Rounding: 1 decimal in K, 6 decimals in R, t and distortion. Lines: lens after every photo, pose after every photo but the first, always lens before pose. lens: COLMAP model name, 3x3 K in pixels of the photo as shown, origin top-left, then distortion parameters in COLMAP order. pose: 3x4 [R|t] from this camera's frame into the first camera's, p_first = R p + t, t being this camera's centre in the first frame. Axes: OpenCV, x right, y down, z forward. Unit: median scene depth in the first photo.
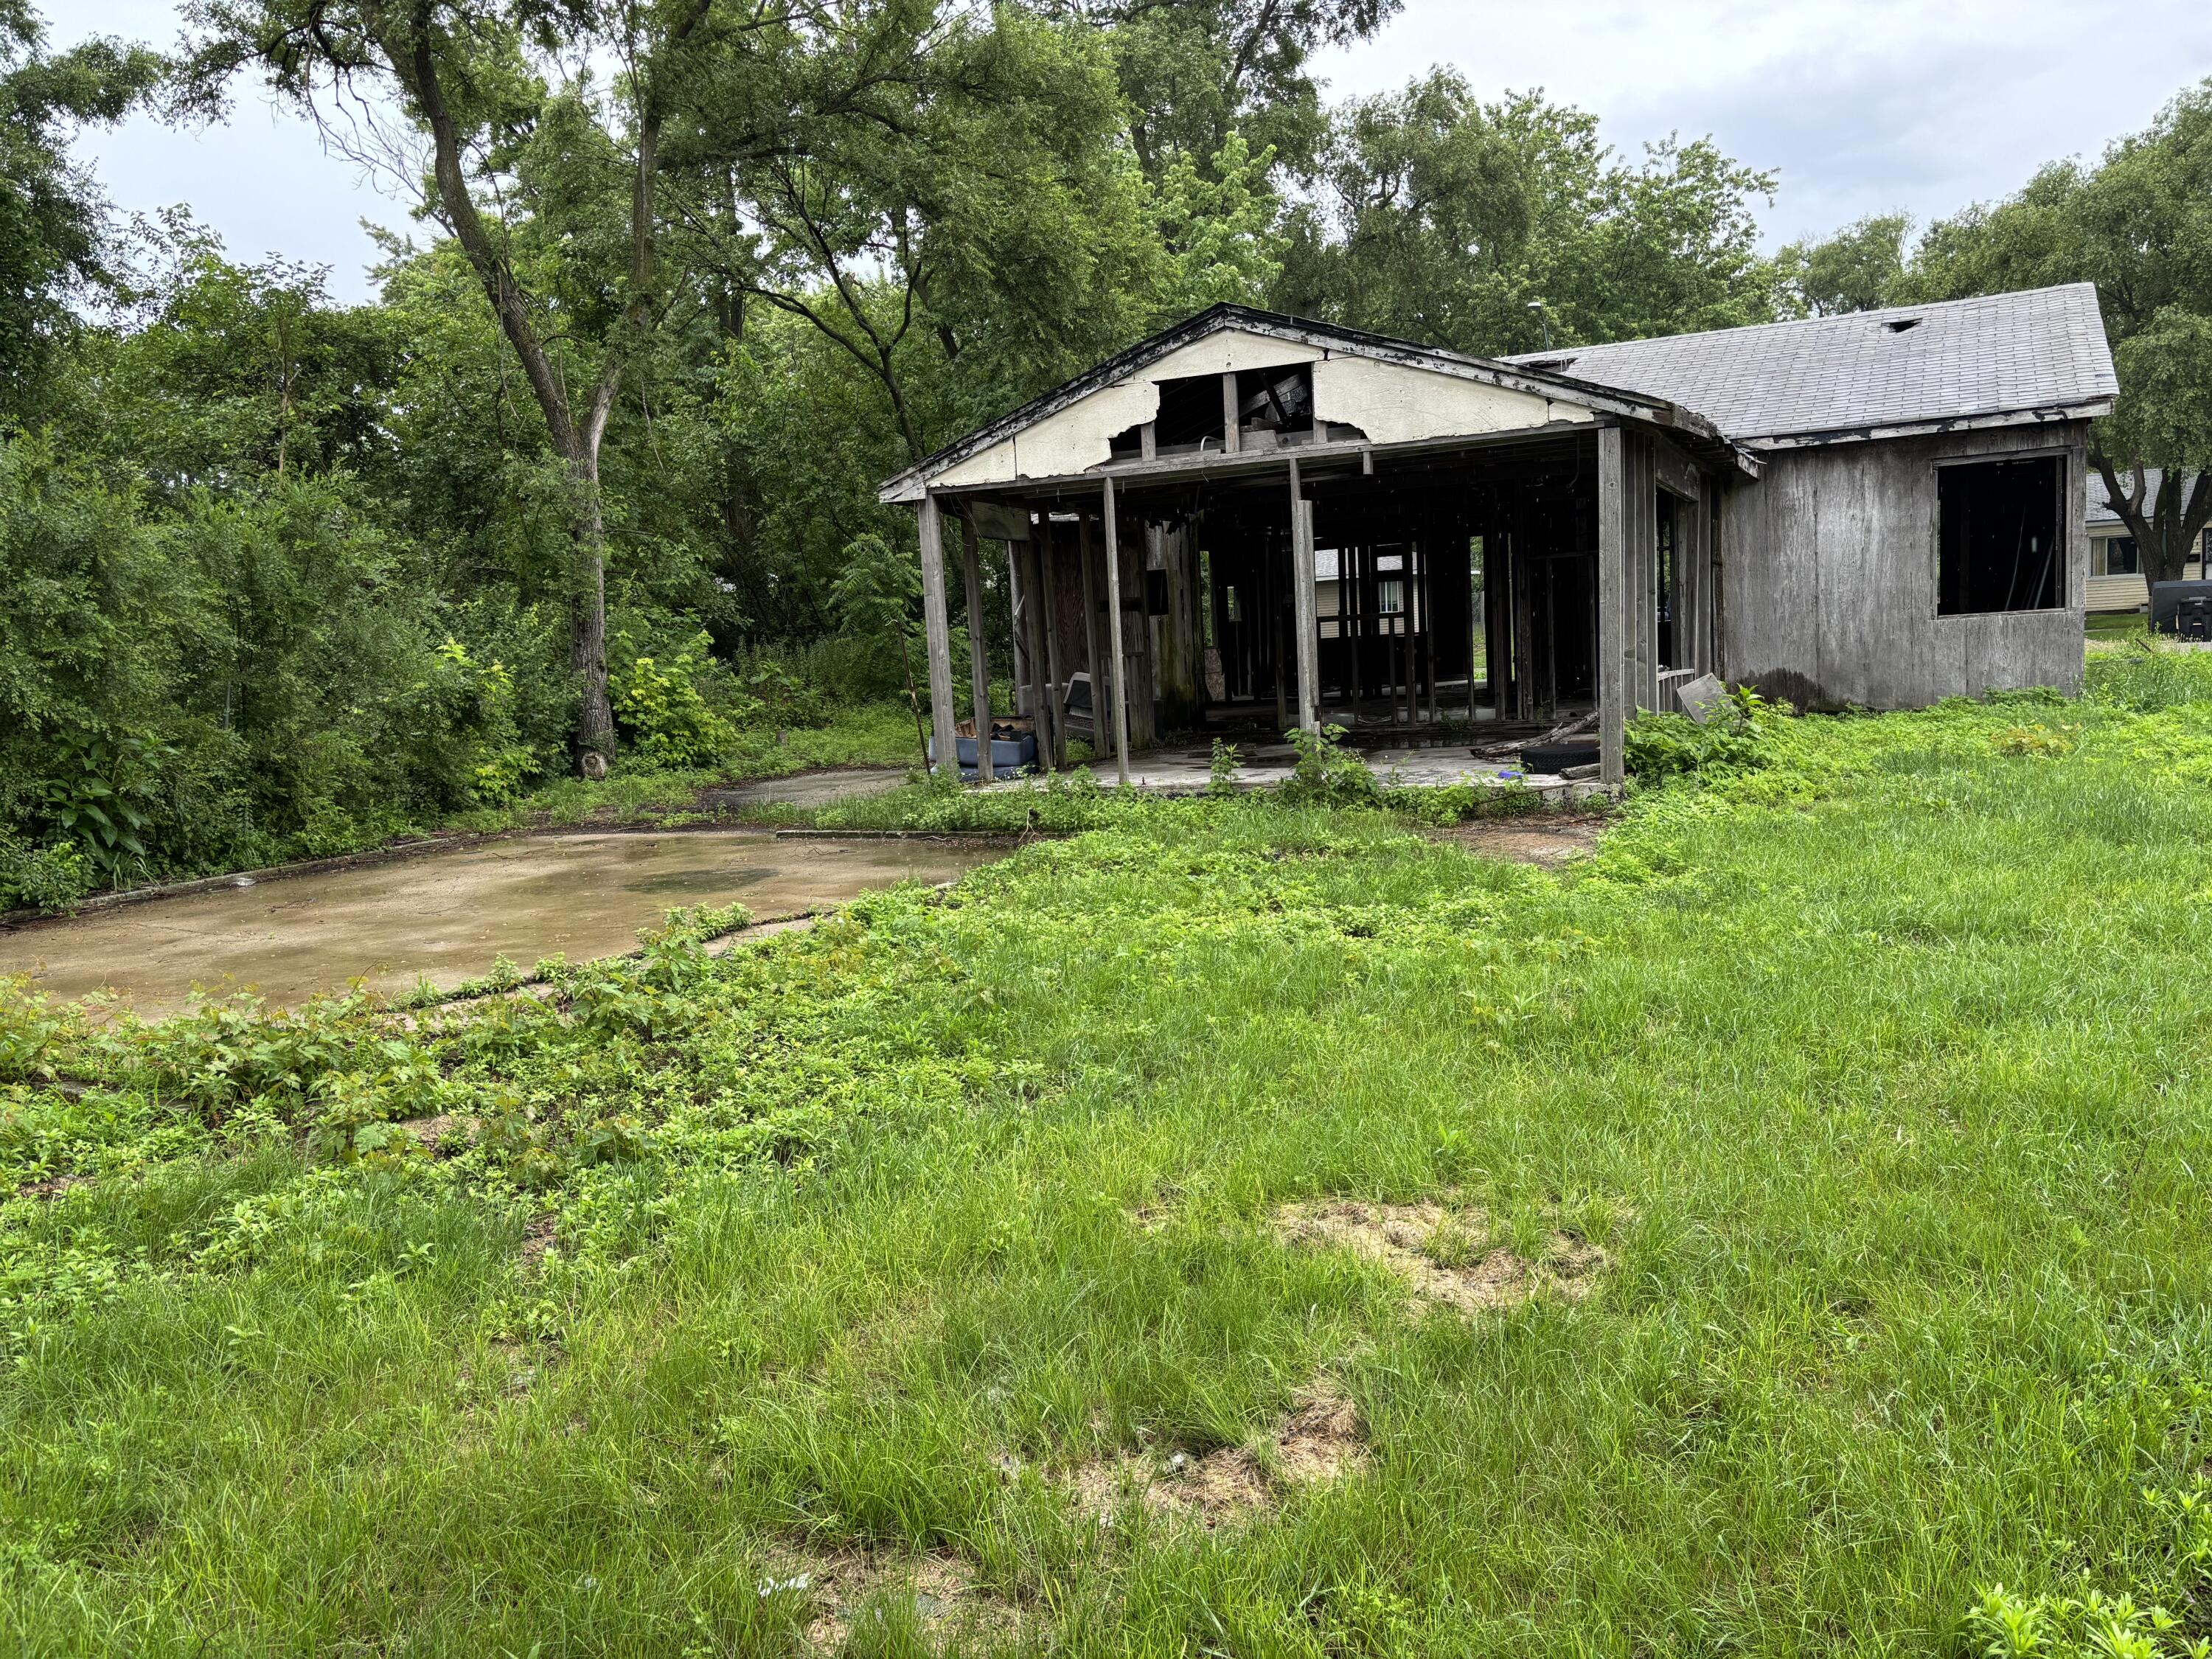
lens RADIAL K [[1661.3, 0, 1114.4], [0, 1661.3, 832.0], [0, 0, 1]] dist [0.036080, -0.034253]
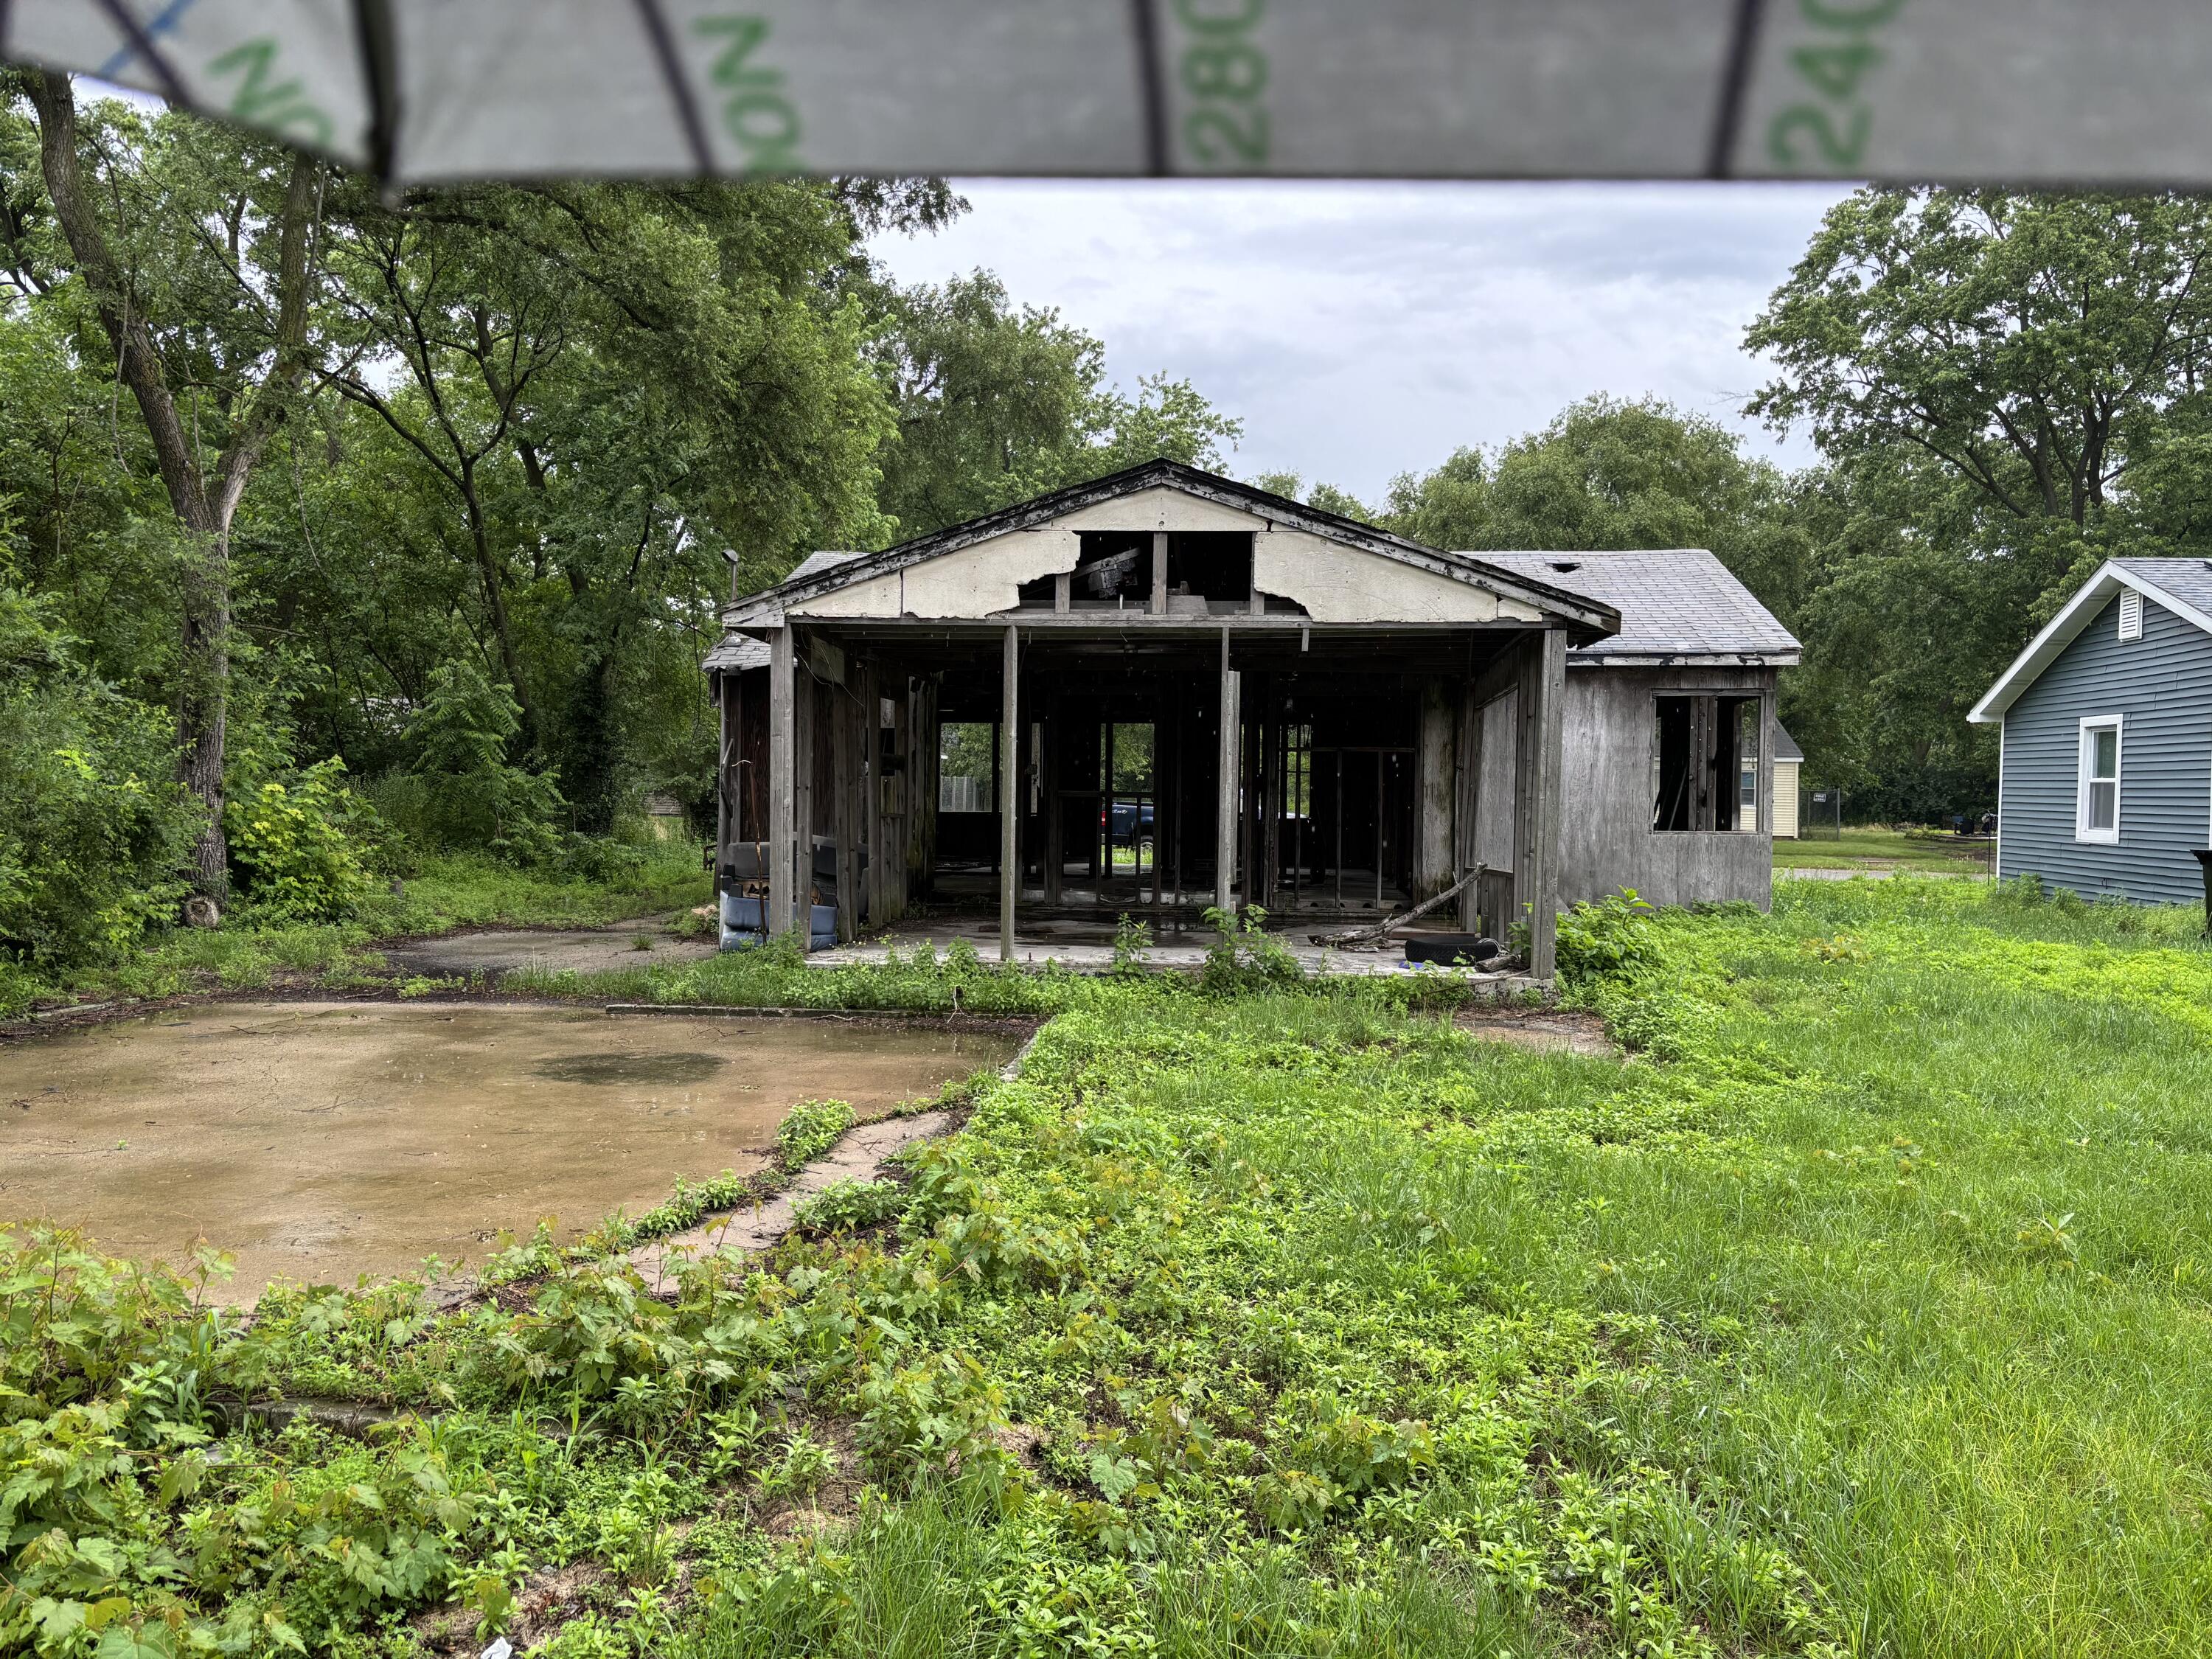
lens RADIAL K [[1653.1, 0, 1051.9], [0, 1653.1, 840.1], [0, 0, 1]] dist [0.127892, -0.265847]
pose [[0.931870, 0.059122, 0.357943, -0.310161], [-0.022488, 0.994148, -0.105660, 0.000587], [-0.362095, 0.090412, 0.927746, 0.155741]]
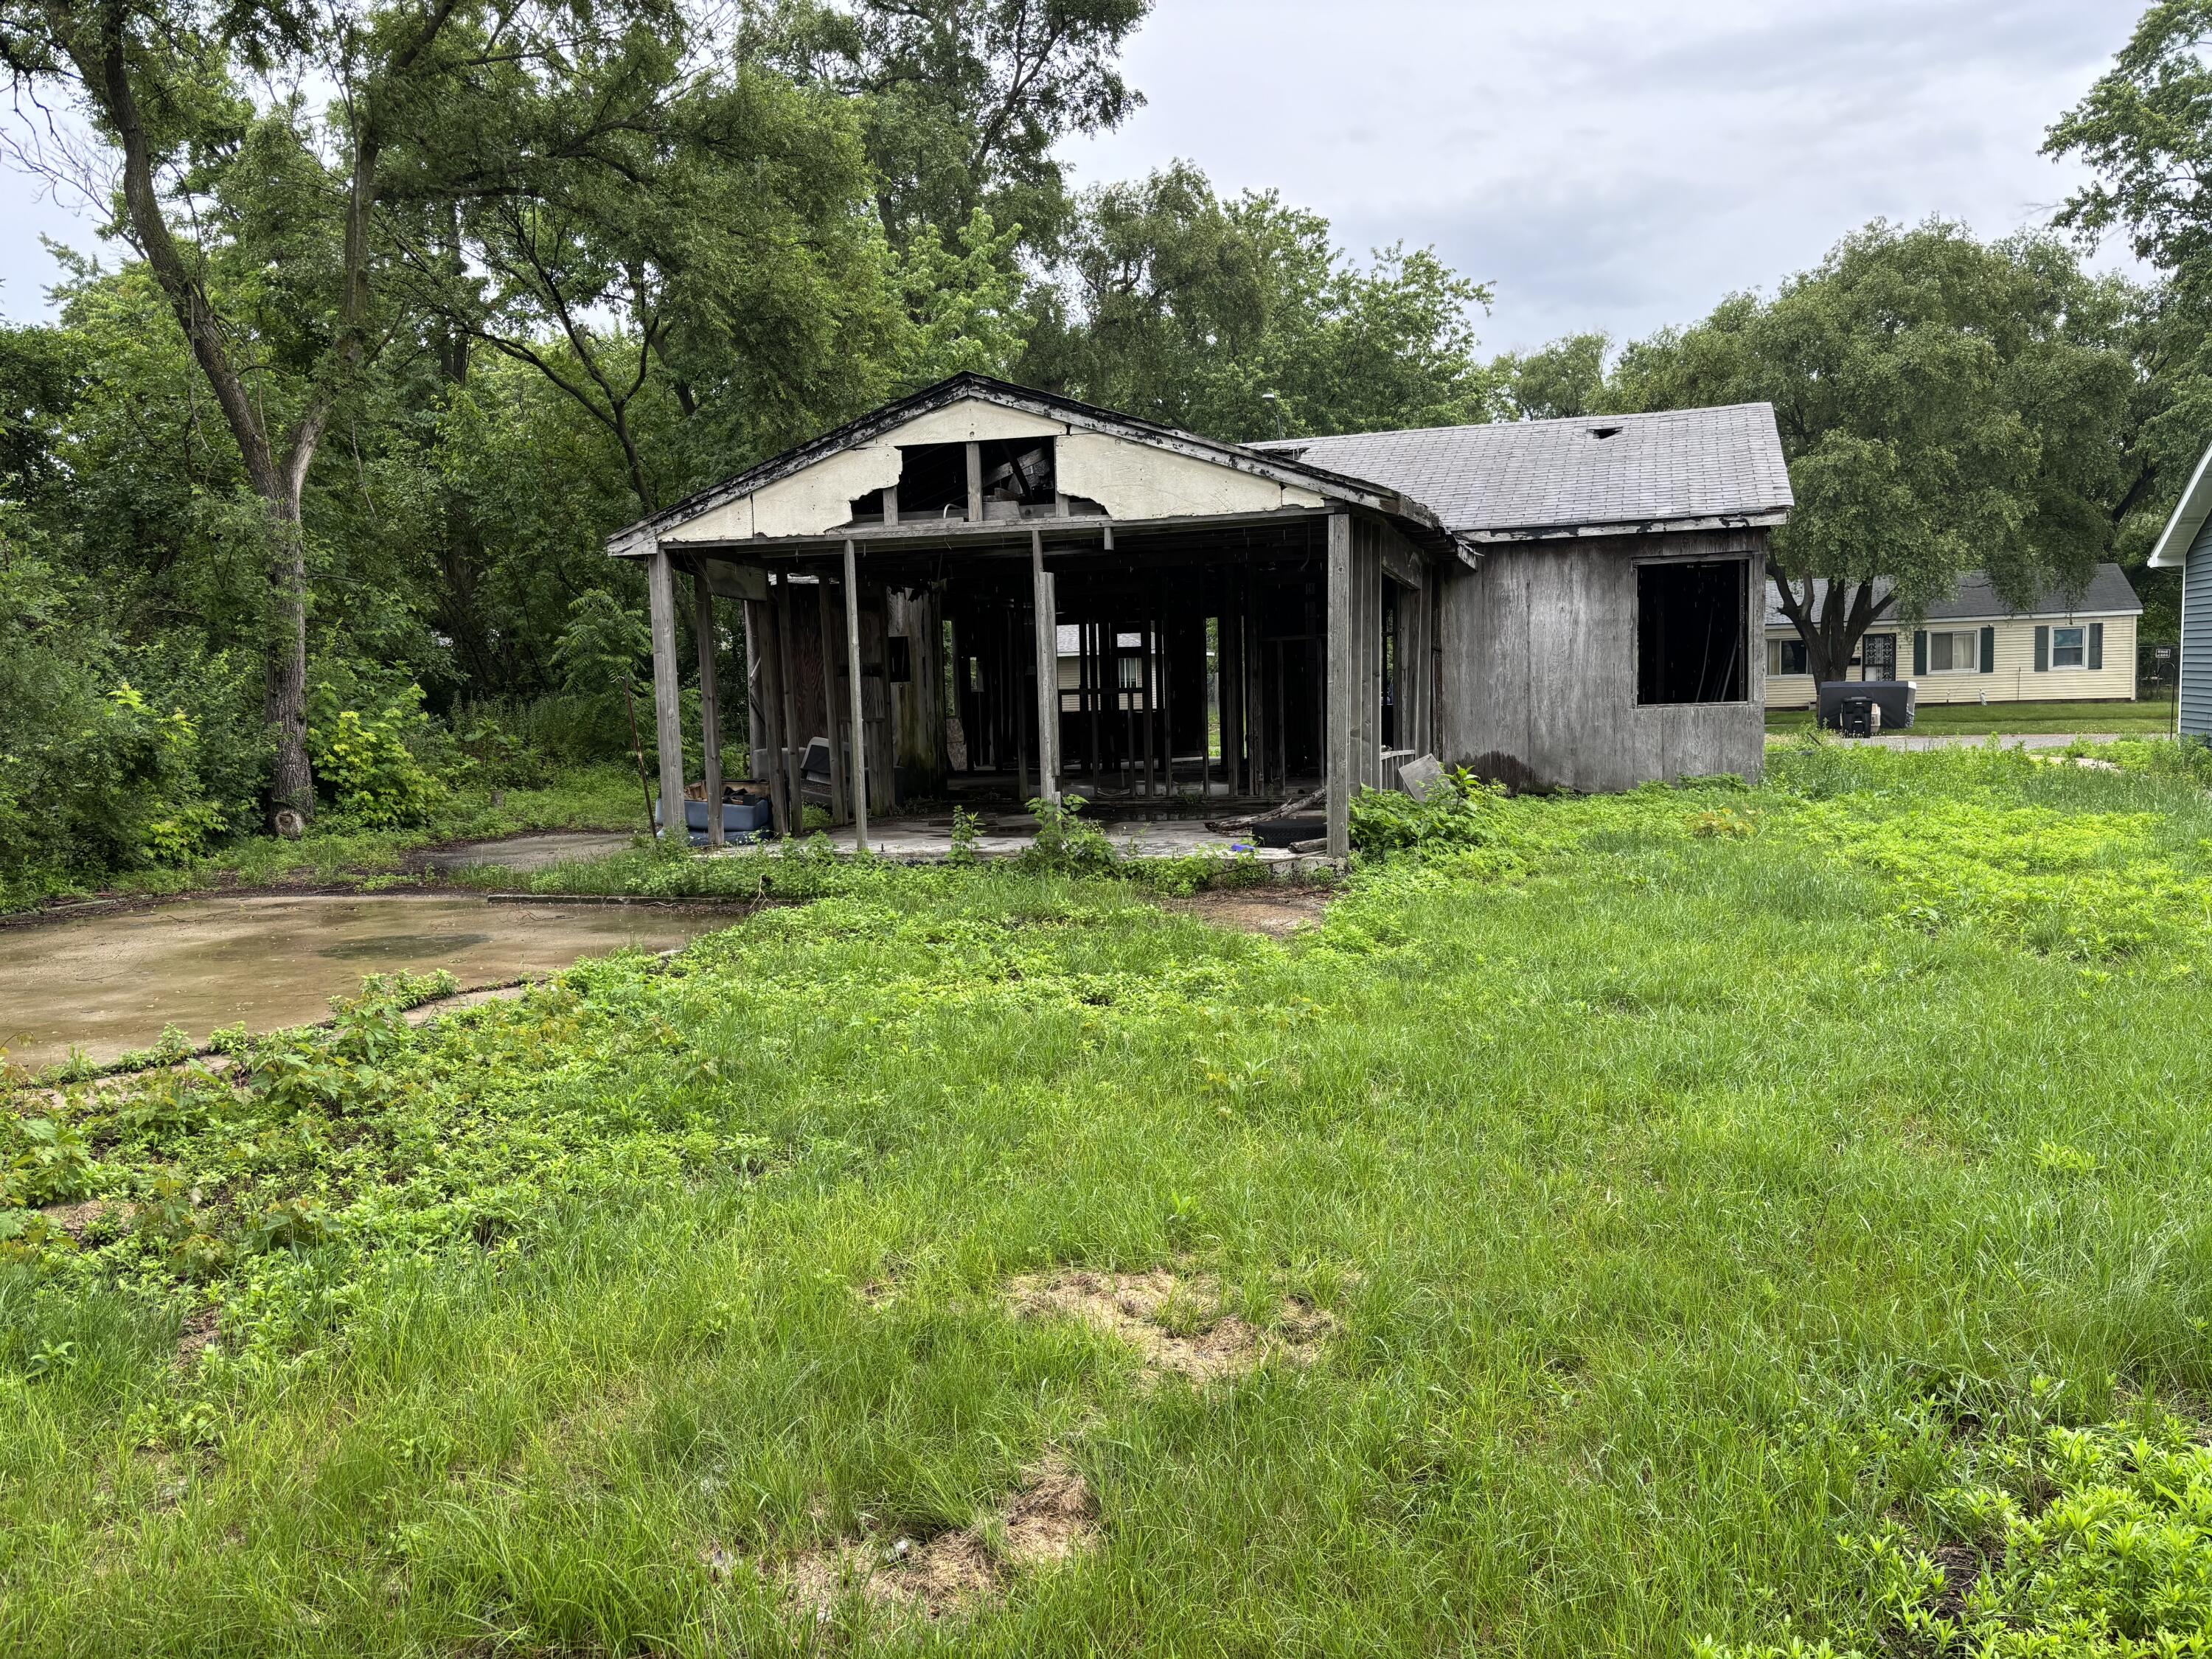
lens RADIAL K [[1650.7, 0, 1098.4], [0, 1650.7, 869.6], [0, 0, 1]] dist [0.058353, -0.064426]
pose [[0.989143, 0.013578, 0.146331, 0.001464], [-0.010473, 0.999704, -0.021971, 0.002153], [-0.146586, 0.020200, 0.988992, 0.009081]]
